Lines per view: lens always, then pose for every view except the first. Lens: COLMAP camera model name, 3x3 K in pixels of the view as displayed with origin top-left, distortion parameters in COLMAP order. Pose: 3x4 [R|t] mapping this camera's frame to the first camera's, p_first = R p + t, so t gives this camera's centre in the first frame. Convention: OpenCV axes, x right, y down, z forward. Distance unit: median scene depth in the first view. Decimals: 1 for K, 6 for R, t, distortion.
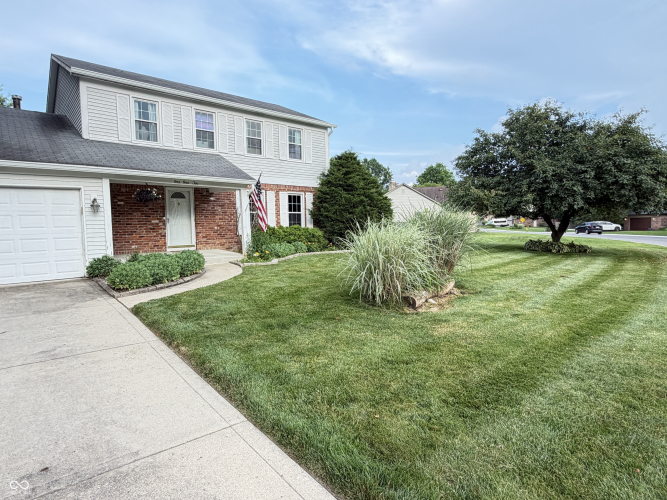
lens RADIAL K [[378.7, 0, 333.5], [0, 378.7, 250.0], [0, 0, 1]] dist [-0.002654, -0.000376]
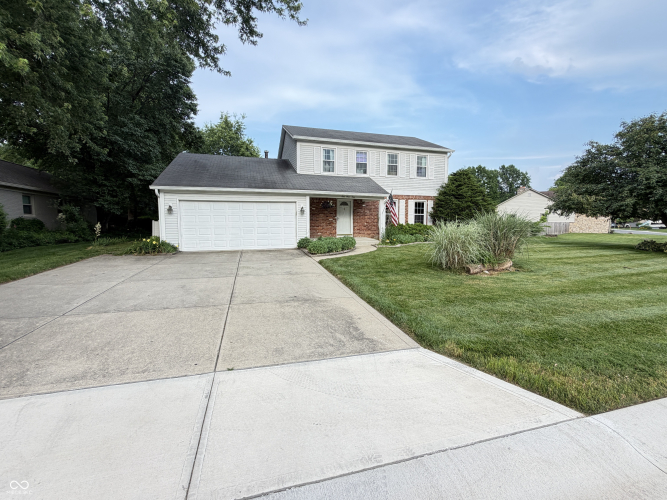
lens RADIAL K [[308.0, 0, 333.5], [0, 308.0, 250.0], [0, 0, 1]] dist [-0.000734, -0.000080]
pose [[0.907479, 0.052808, -0.416765, 0.115444], [-0.043711, 0.998552, 0.031349, 0.016909], [0.417817, -0.010232, 0.908473, -0.237541]]
